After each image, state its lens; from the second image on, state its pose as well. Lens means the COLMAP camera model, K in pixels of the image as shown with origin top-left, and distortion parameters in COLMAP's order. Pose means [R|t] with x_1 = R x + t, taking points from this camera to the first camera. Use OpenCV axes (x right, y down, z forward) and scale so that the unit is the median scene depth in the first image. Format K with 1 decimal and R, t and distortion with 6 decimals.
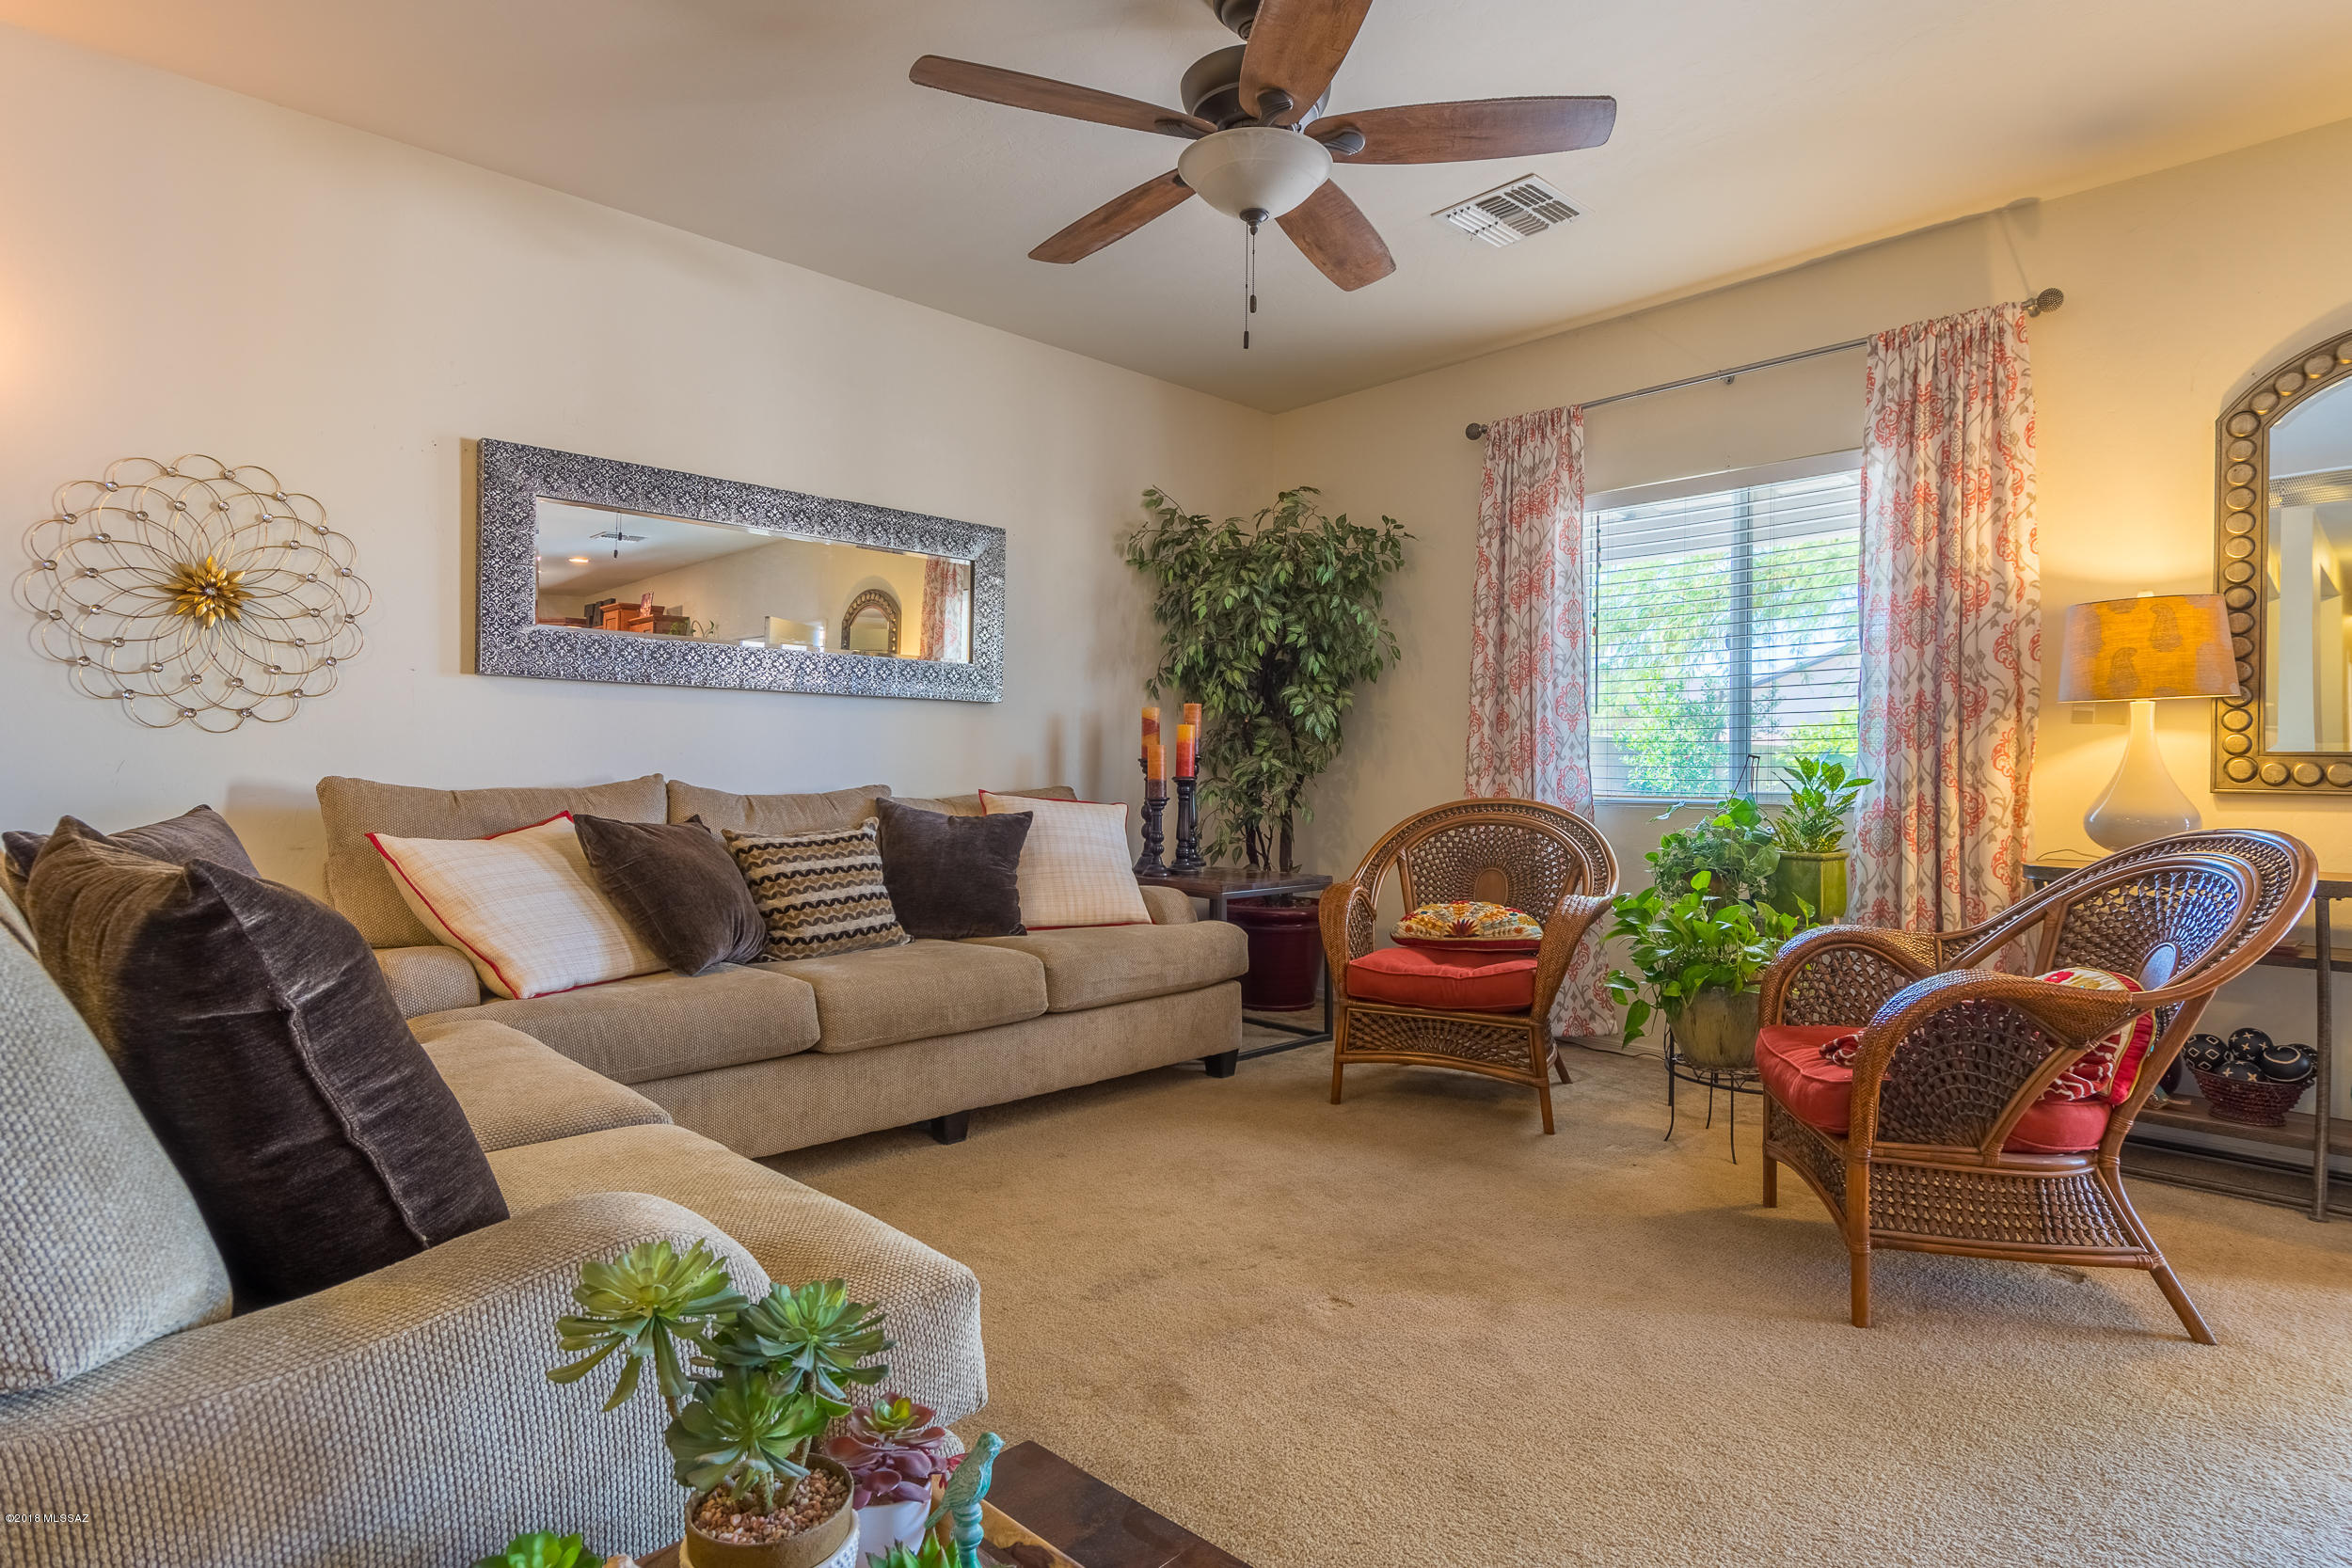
lens RADIAL K [[1228.7, 0, 1181.2], [0, 1228.7, 773.6], [0, 0, 1]] dist [0.021965, -0.024648]
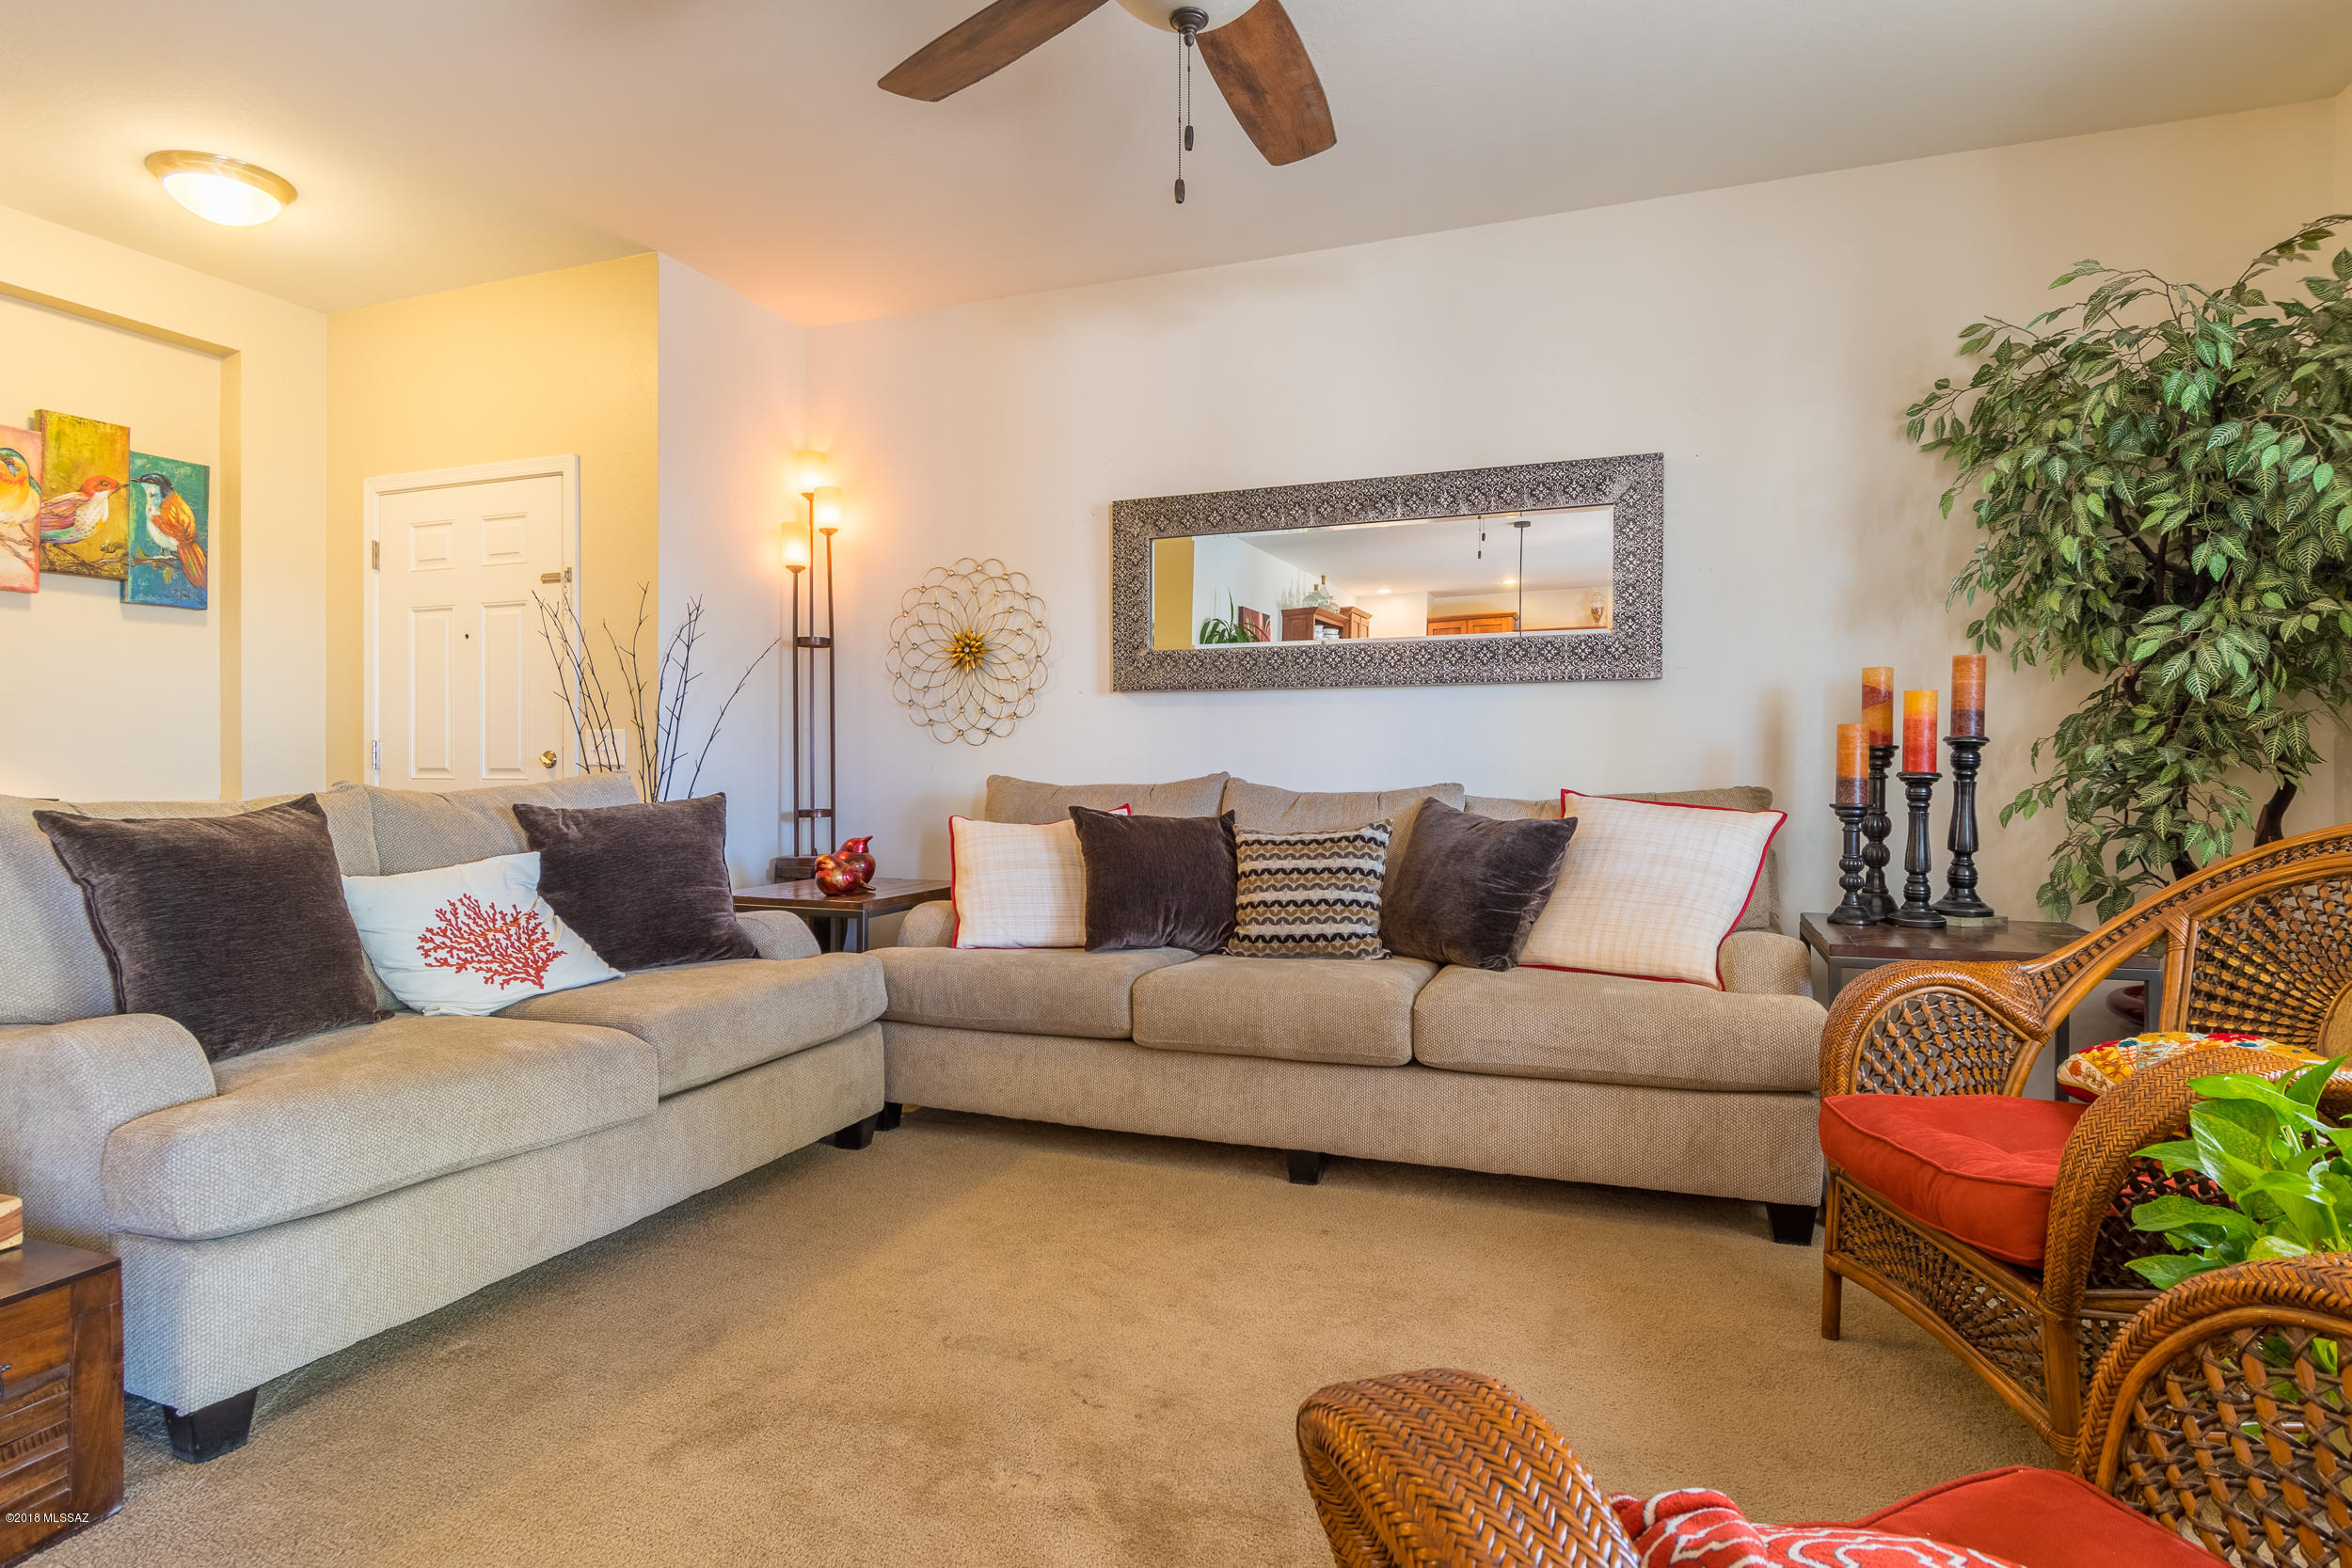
lens RADIAL K [[1228.7, 0, 1176.4], [0, 1228.7, 773.6], [0, 0, 1]] dist [0.021965, -0.024648]
pose [[0.428004, -0.005147, -0.903762, 0.538097], [0.003680, 0.999985, -0.003952, 0.005735], [0.903769, -0.001634, 0.428017, 0.495718]]
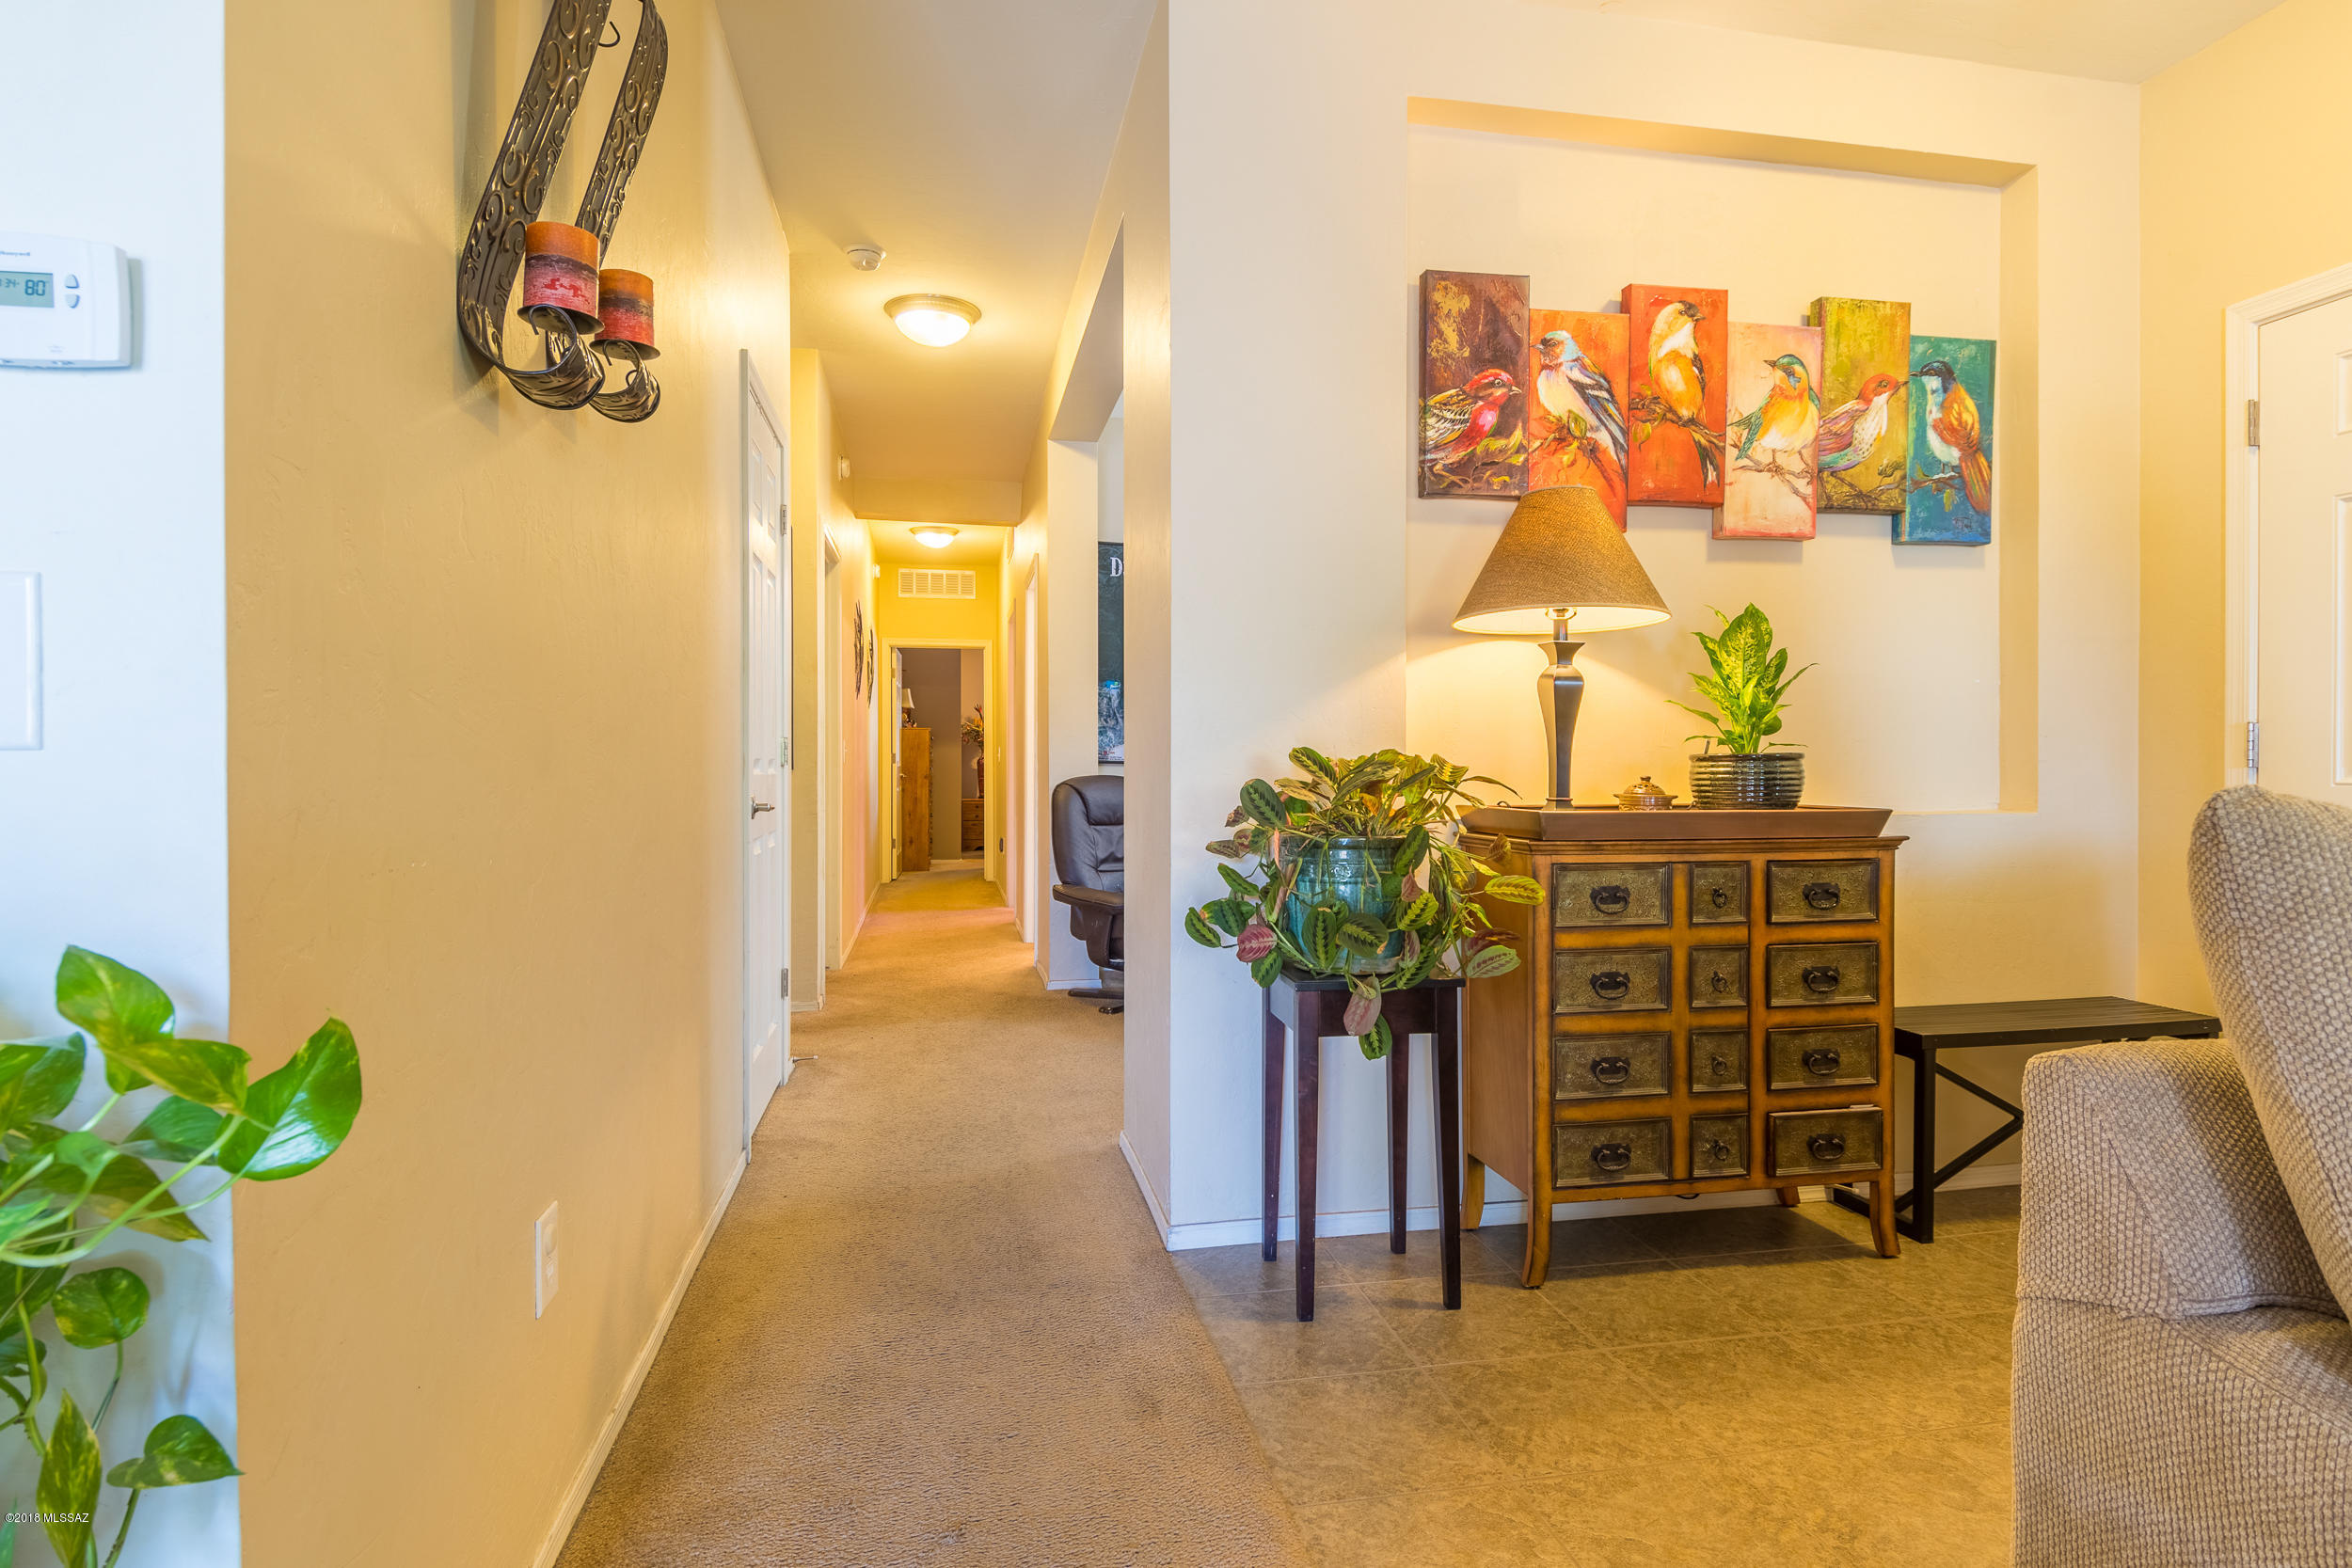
lens RADIAL K [[1228.7, 0, 1180.2], [0, 1228.7, 772.2], [0, 0, 1]] dist [0.021965, -0.024648]
pose [[-0.537333, -0.001461, -0.843369, 0.083613], [-0.005049, 0.999986, 0.001484, -0.001171], [0.843355, 0.005055, -0.537333, 0.150388]]
